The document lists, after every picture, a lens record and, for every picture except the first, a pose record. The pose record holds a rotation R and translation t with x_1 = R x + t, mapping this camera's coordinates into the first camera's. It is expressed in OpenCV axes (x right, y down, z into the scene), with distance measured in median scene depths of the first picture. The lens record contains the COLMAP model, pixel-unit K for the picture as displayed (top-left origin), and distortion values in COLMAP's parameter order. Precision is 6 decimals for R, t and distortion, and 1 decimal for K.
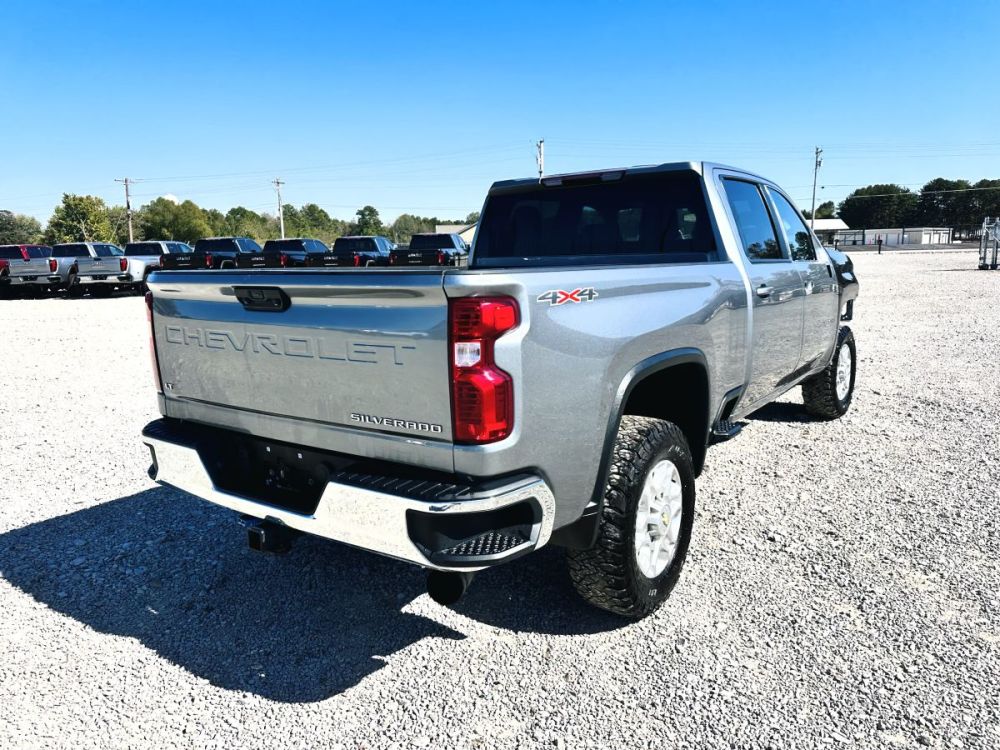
lens RADIAL K [[715.8, 0, 493.1], [0, 715.8, 378.7], [0, 0, 1]] dist [-0.000806, -0.010244]
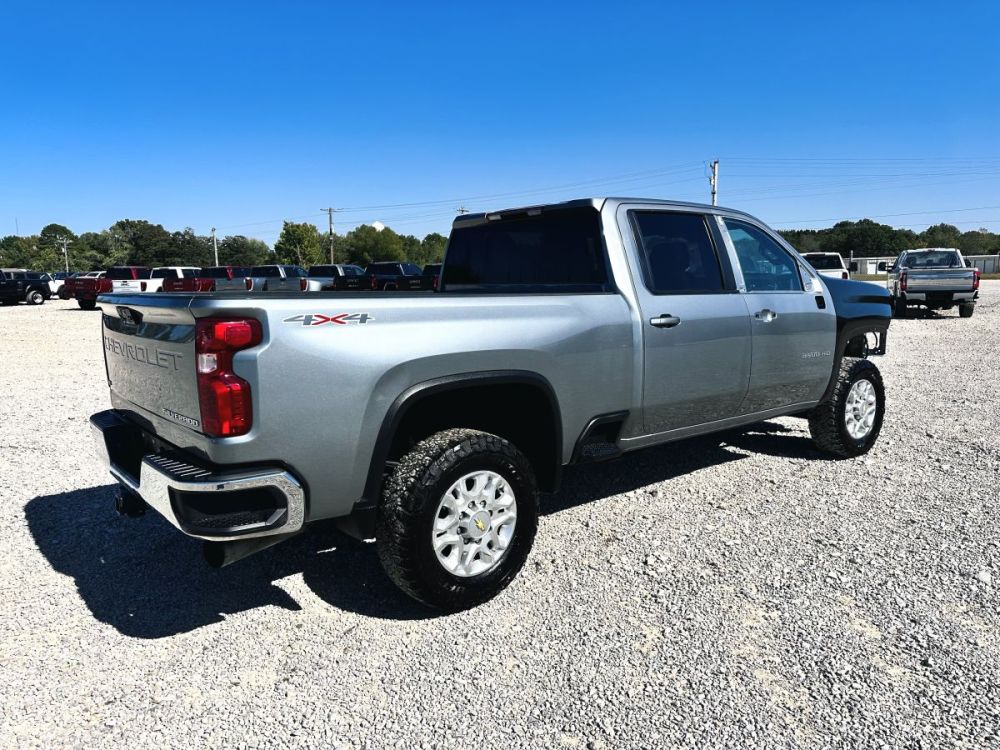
lens RADIAL K [[699.5, 0, 499.8], [0, 699.5, 387.6], [0, 0, 1]] dist [0.080030, -0.157824]
pose [[0.969361, 0.049638, -0.240574, 0.338400], [-0.054037, 0.998470, -0.011719, -0.002245], [0.239625, 0.024359, 0.970560, -0.029631]]
